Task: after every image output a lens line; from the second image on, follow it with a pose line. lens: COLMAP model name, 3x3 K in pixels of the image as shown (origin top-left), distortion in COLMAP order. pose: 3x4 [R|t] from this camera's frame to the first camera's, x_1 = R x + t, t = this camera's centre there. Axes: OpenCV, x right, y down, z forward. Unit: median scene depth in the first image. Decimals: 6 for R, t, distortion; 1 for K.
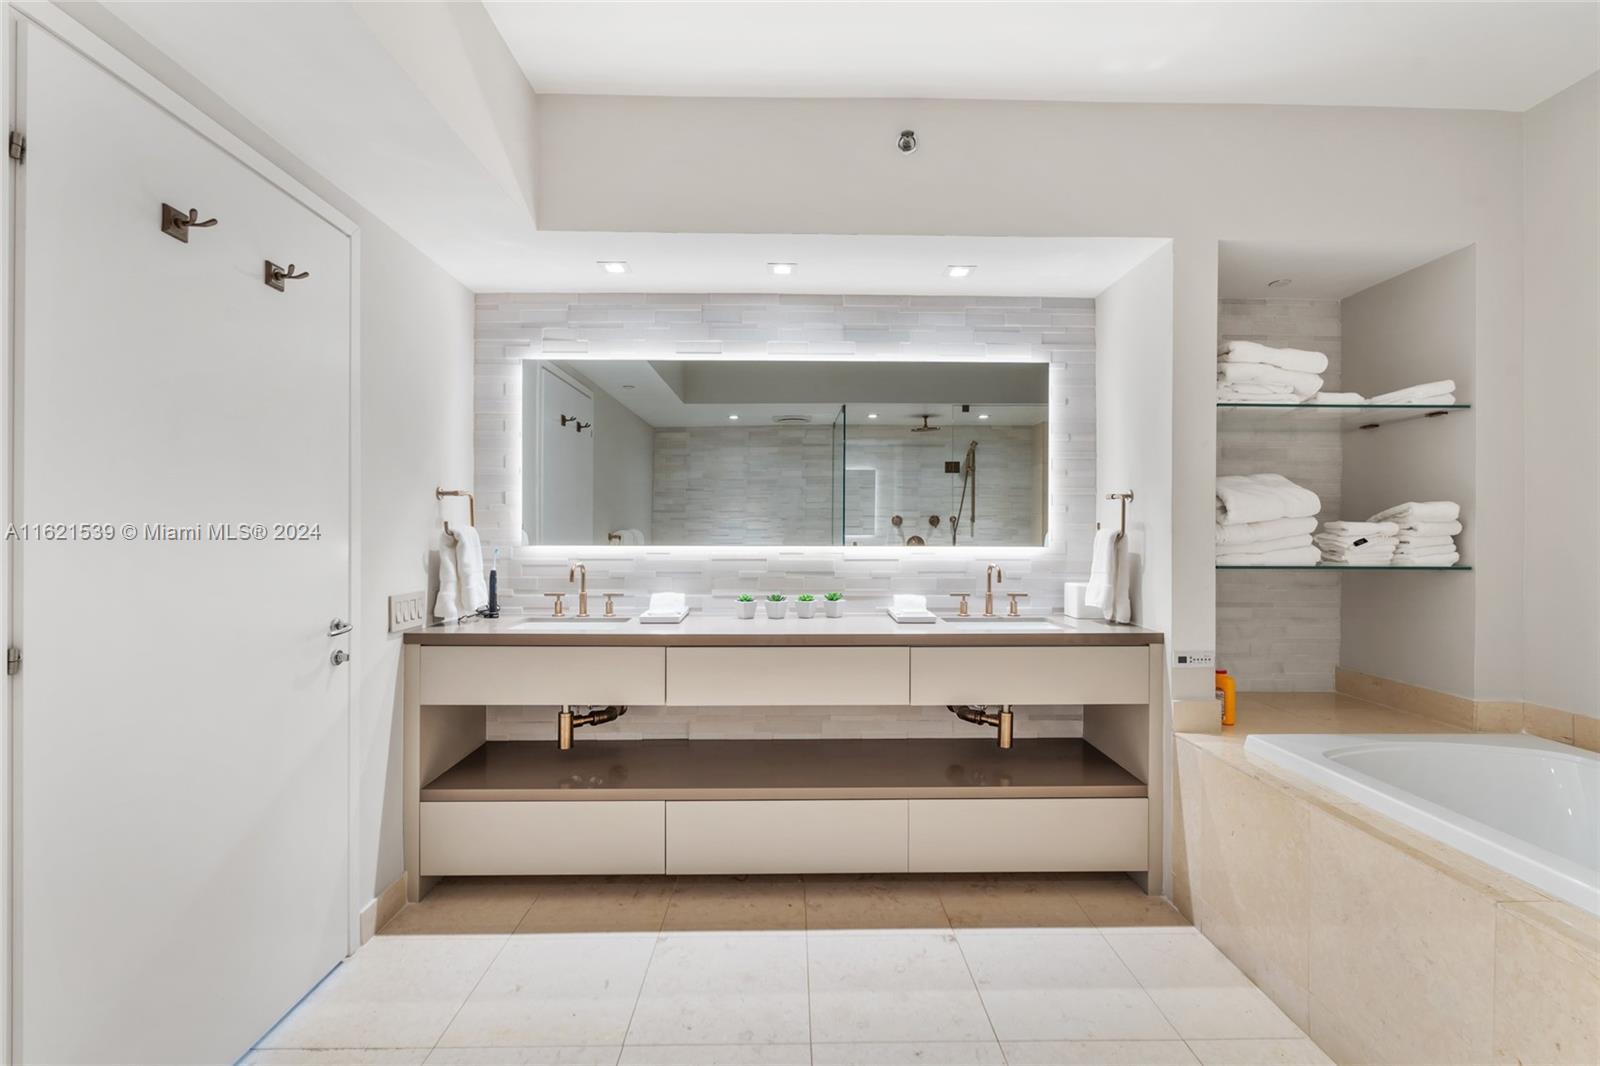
lens RADIAL K [[709.8, 0, 802.0], [0, 709.8, 541.4], [0, 0, 1]] dist [-0.006284, 0.000770]
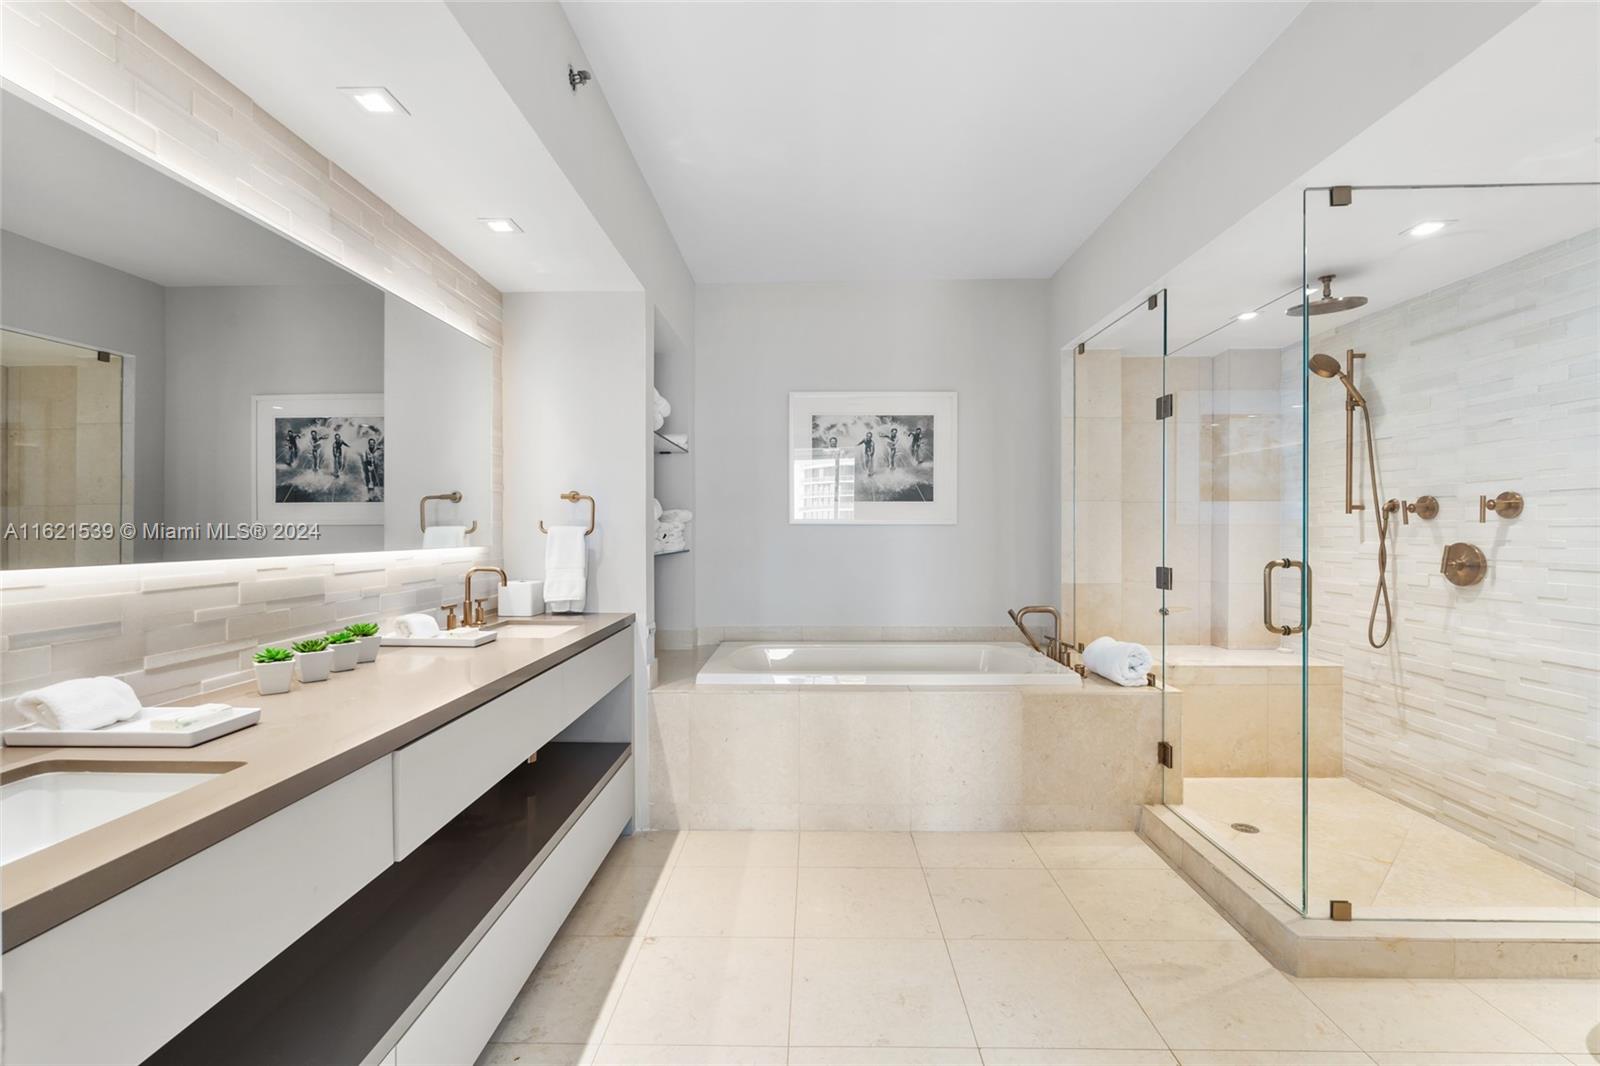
lens RADIAL K [[718.0, 0, 804.0], [0, 718.0, 540.1], [0, 0, 1]] dist [-0.000816, -0.000202]
pose [[0.032041, -0.018896, 0.999308, -0.707893], [0.014682, 0.999722, 0.018433, -0.013390], [-0.999379, 0.014081, 0.032310, 0.675863]]
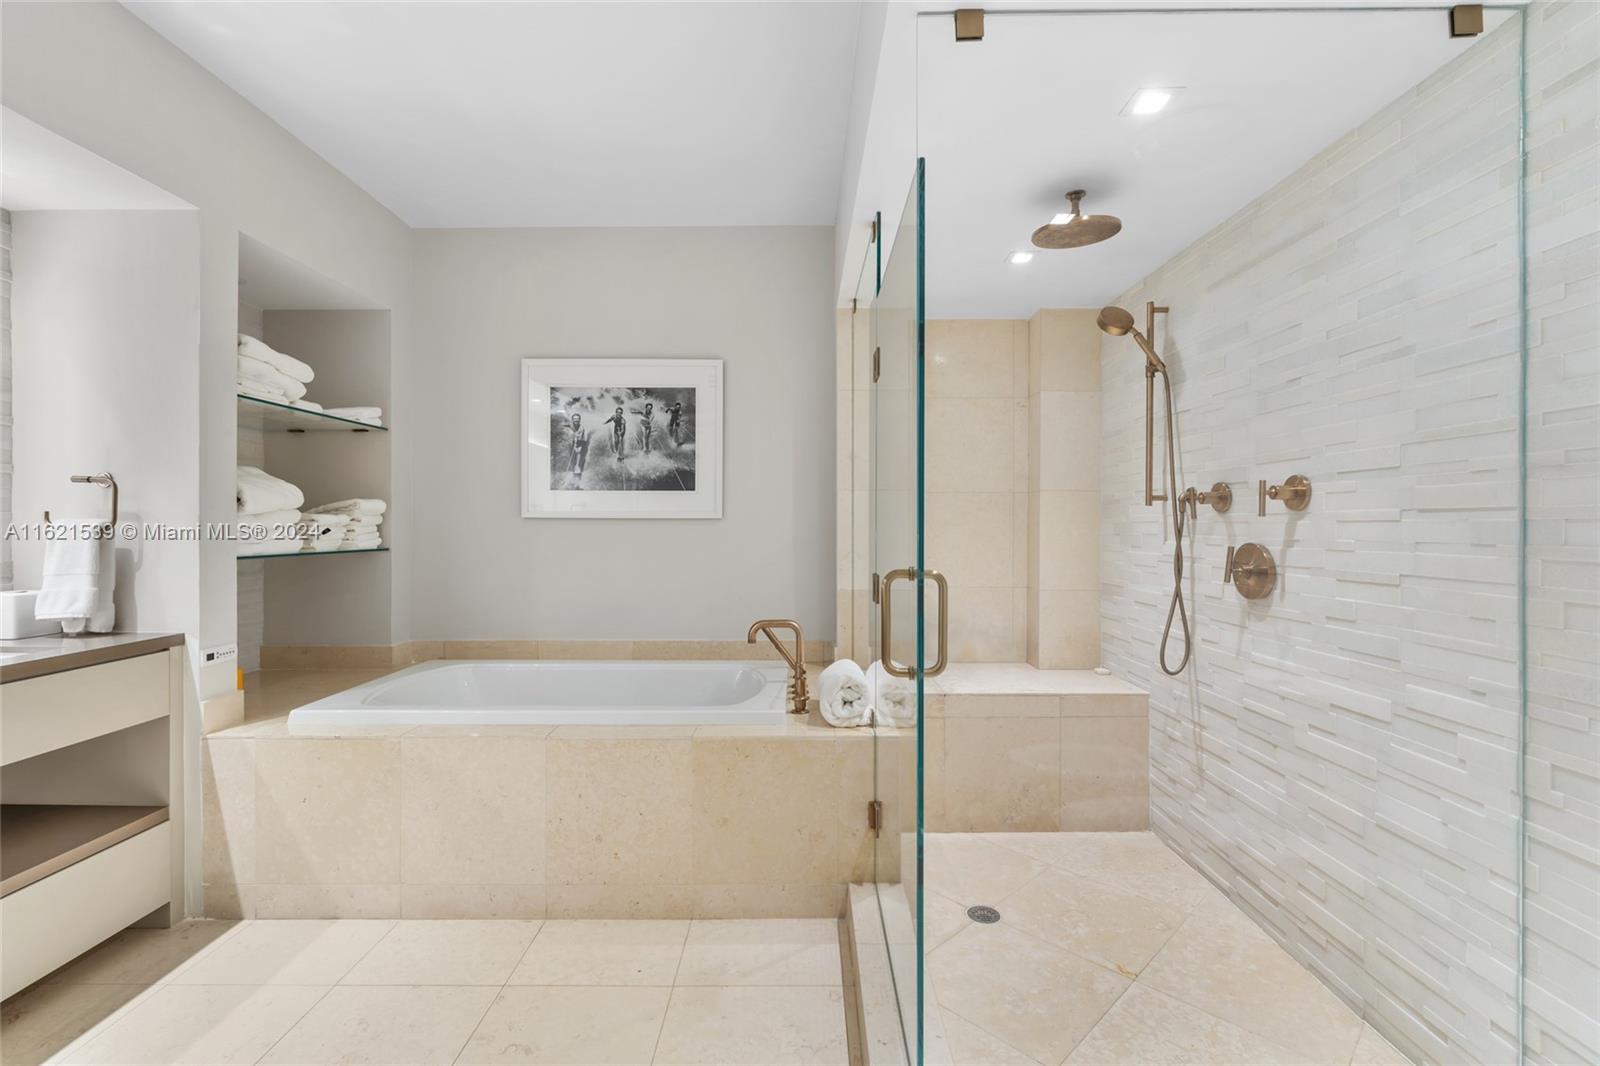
lens RADIAL K [[707.8, 0, 804.9], [0, 707.8, 534.3], [0, 0, 1]] dist [-0.001803, 0.000806]
pose [[0.015203, -0.017418, 0.999733, -0.391409], [0.012055, 0.999779, 0.017235, -0.004341], [-0.999812, 0.011790, 0.015409, 0.179035]]
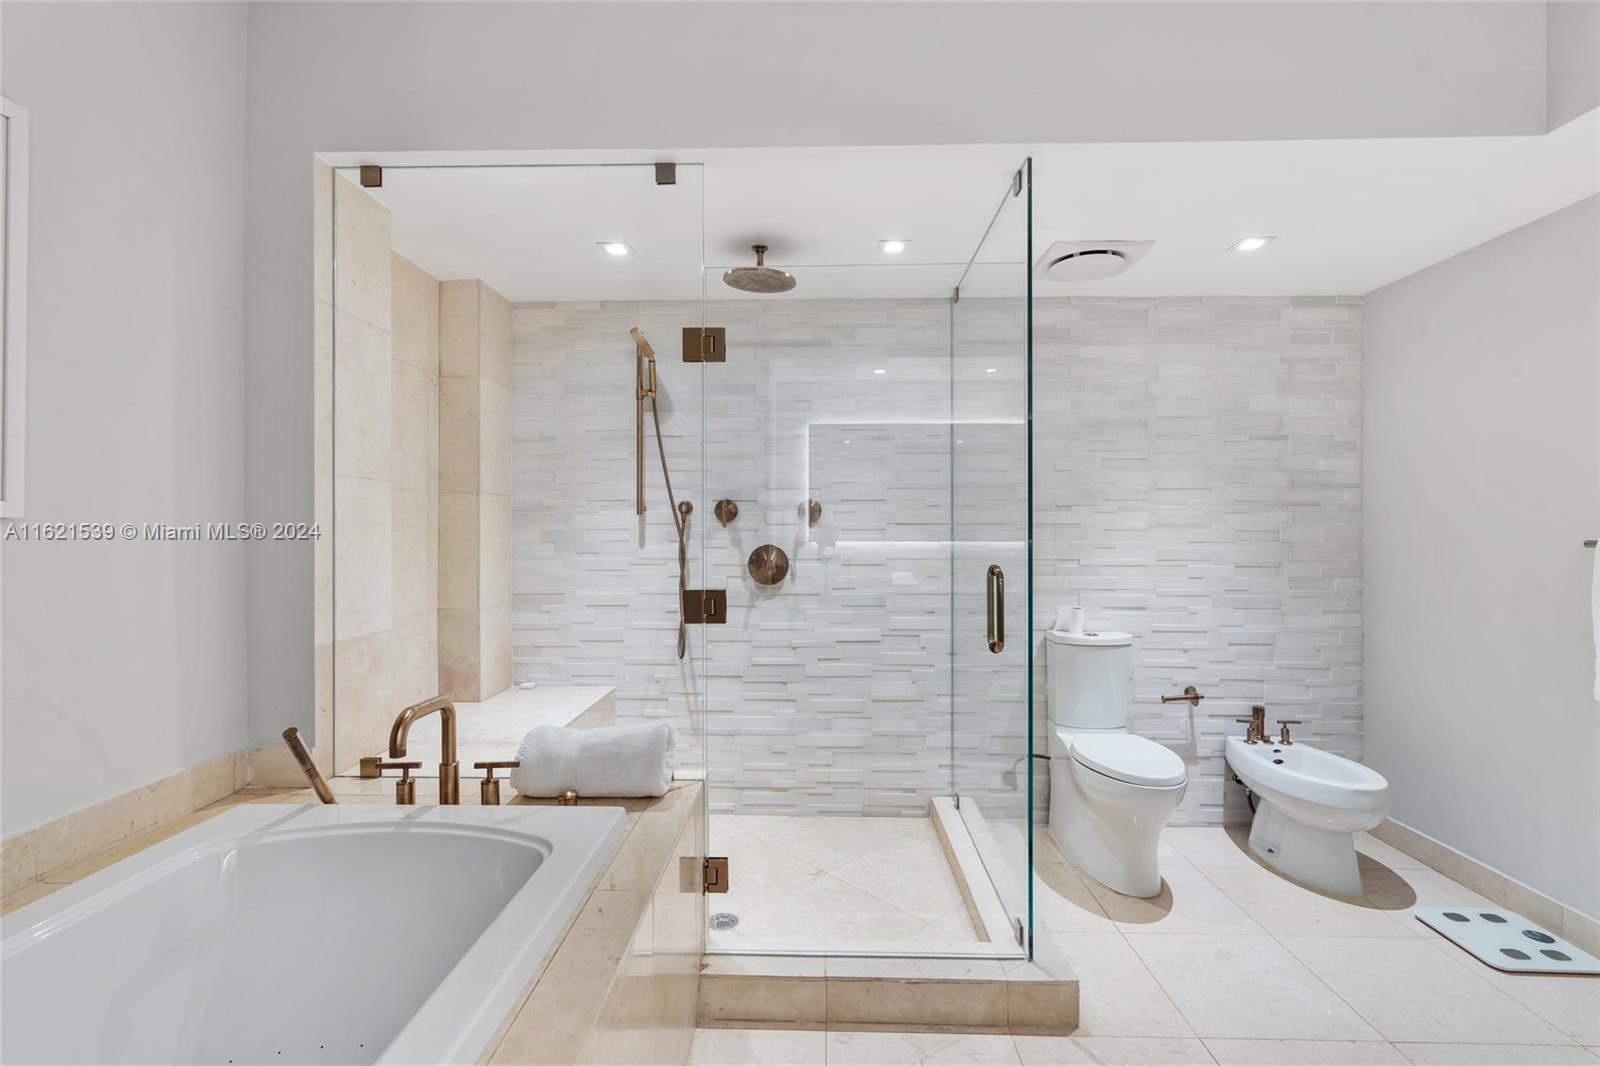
lens RADIAL K [[703.4, 0, 798.8], [0, 703.4, 535.6], [0, 0, 1]] dist [-0.021247, 0.000139]
pose [[-0.998899, -0.002775, 0.046841, 0.393728], [-0.002056, 0.999880, 0.015373, -0.006438], [-0.046878, 0.015259, -0.998784, 0.868935]]
